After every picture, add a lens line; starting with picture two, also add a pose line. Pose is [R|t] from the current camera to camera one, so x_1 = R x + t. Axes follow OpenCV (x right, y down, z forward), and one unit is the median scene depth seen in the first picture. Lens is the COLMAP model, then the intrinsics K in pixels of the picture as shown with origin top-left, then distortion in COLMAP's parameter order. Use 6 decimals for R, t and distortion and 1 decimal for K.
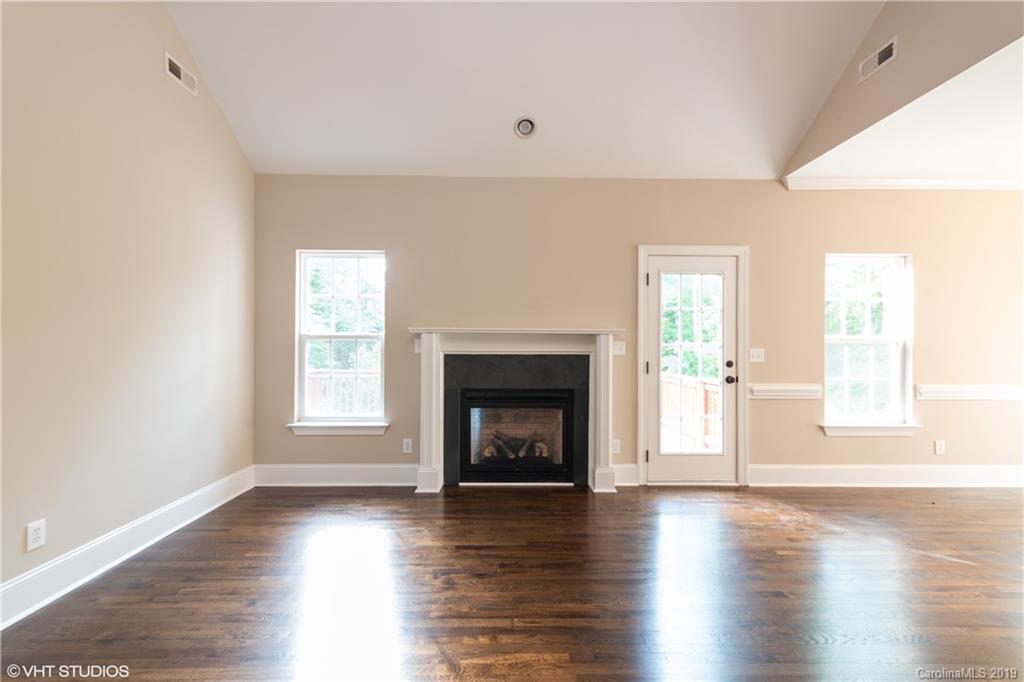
lens RADIAL K [[448.1, 0, 508.3], [0, 448.1, 350.2], [0, 0, 1]] dist [0.003677, 0.004306]
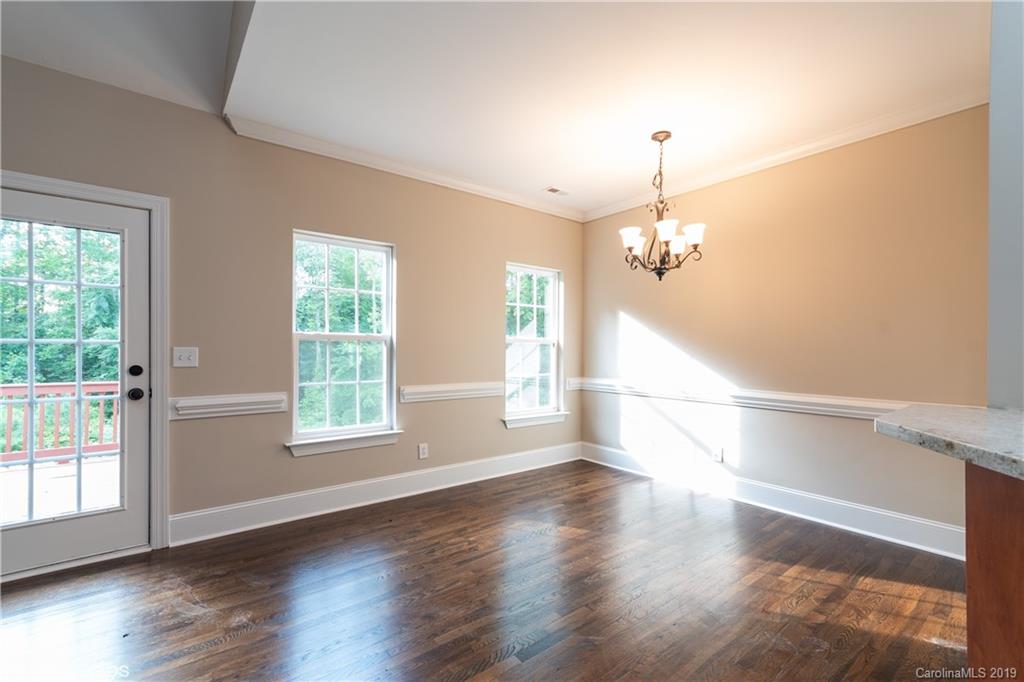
lens RADIAL K [[448.1, 0, 510.5], [0, 448.1, 349.7], [0, 0, 1]] dist [0.003677, 0.004306]
pose [[0.799576, -0.001133, 0.600564, 0.539534], [0.004877, 0.999977, -0.004607, 0.006264], [-0.600545, 0.006612, 0.799564, 0.133037]]
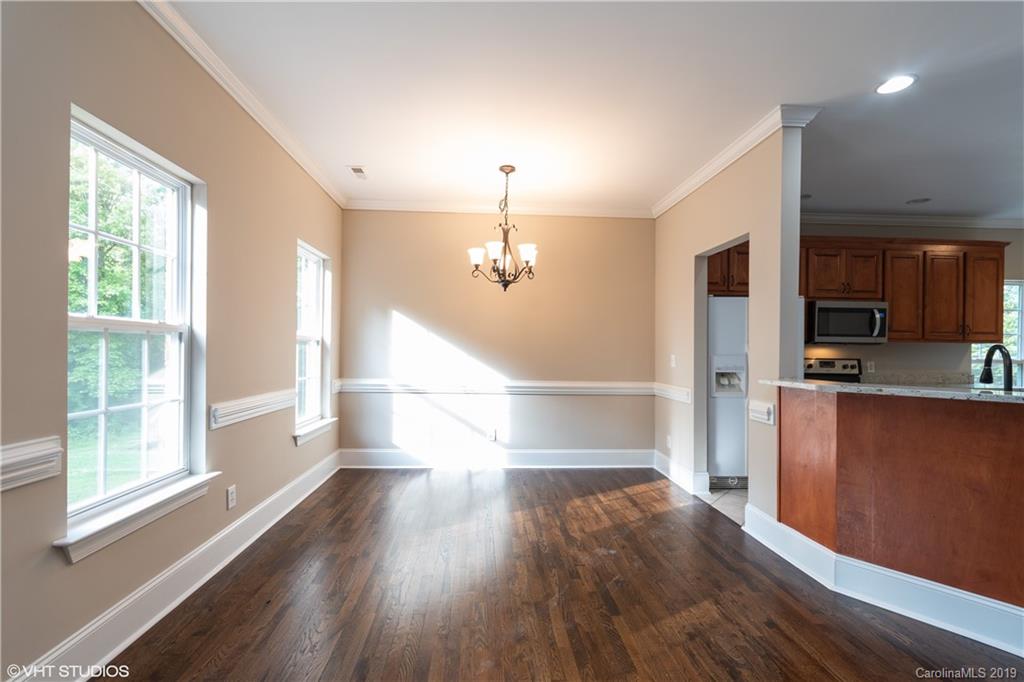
lens RADIAL K [[448.1, 0, 508.7], [0, 448.1, 347.8], [0, 0, 1]] dist [0.003677, 0.004306]
pose [[-0.044387, -0.000093, 0.999014, 0.295651], [-0.004120, 0.999992, -0.000090, -0.001017], [-0.999006, -0.004120, -0.044387, 0.637108]]
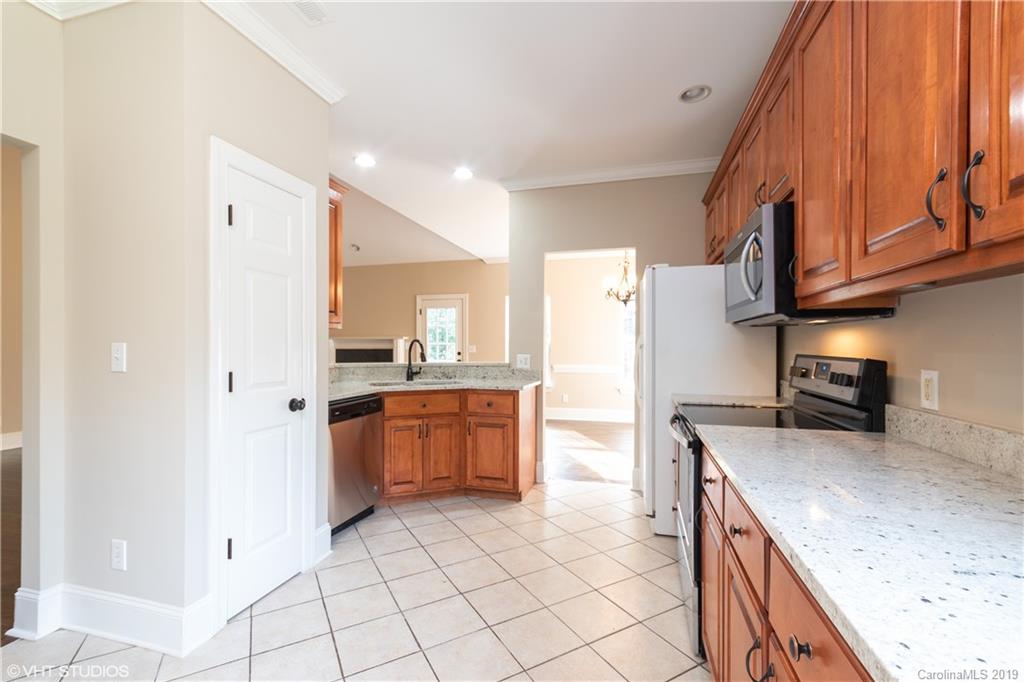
lens RADIAL K [[448.1, 0, 507.5], [0, 448.1, 348.0], [0, 0, 1]] dist [0.003677, 0.004306]
pose [[0.958258, -0.003677, -0.285880, 1.267756], [0.002342, 0.999985, -0.005013, 0.016733], [0.285894, 0.004134, 0.958252, -0.835374]]
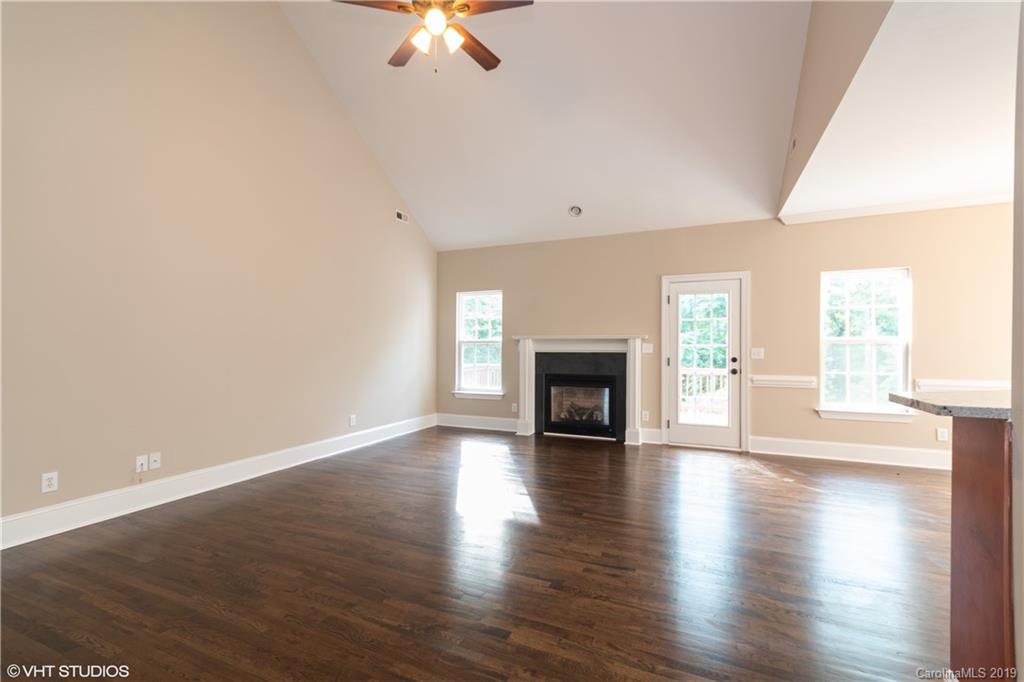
lens RADIAL K [[448.1, 0, 506.5], [0, 448.1, 347.9], [0, 0, 1]] dist [0.003677, 0.004306]
pose [[0.903822, -0.002371, -0.427902, 0.453971], [0.001404, 0.999996, -0.002577, -0.002253], [0.427907, 0.001728, 0.903821, -0.503884]]
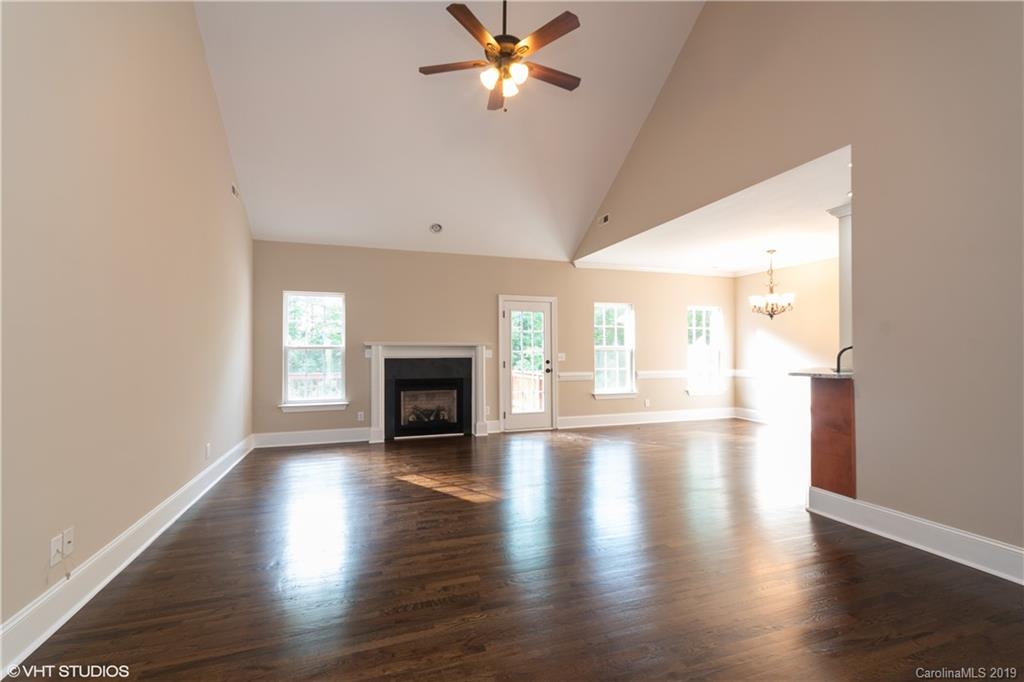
lens RADIAL K [[448.1, 0, 507.1], [0, 448.1, 344.9], [0, 0, 1]] dist [0.003677, 0.004306]
pose [[0.952691, -0.002486, 0.303929, -0.211562], [0.010003, 0.999681, -0.023176, 0.002556], [-0.303774, 0.025120, 0.952413, -0.673359]]
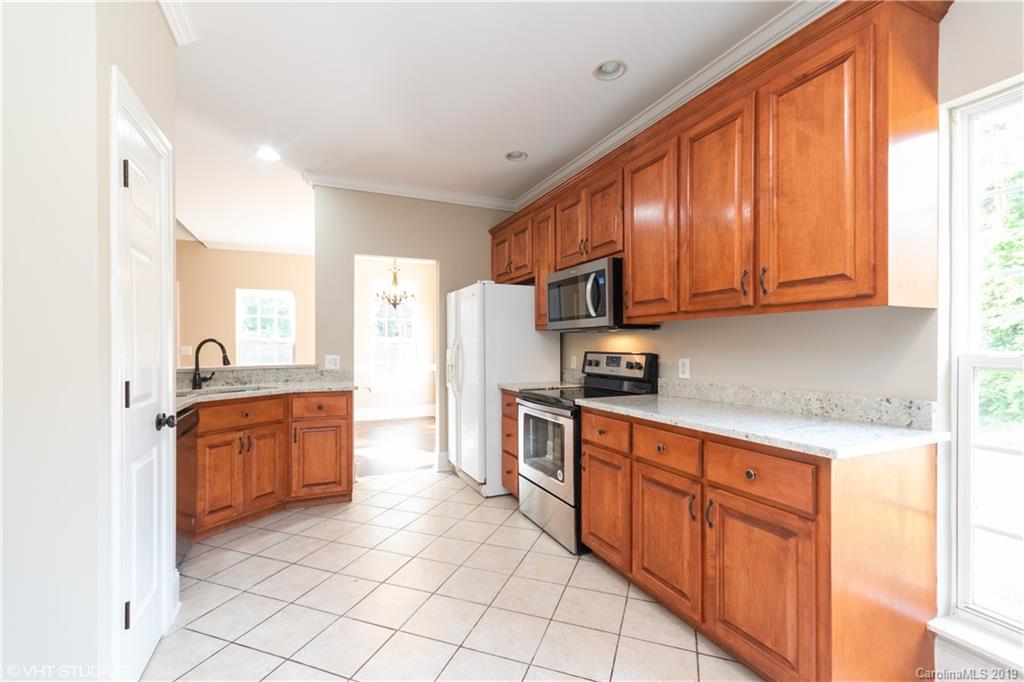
lens RADIAL K [[448.1, 0, 510.4], [0, 448.1, 349.5], [0, 0, 1]] dist [0.003677, 0.004306]
pose [[0.915863, -0.008889, 0.401392, 0.972216], [0.009157, 0.999957, 0.001251, 0.016385], [-0.401386, 0.002530, 0.915905, -0.919003]]
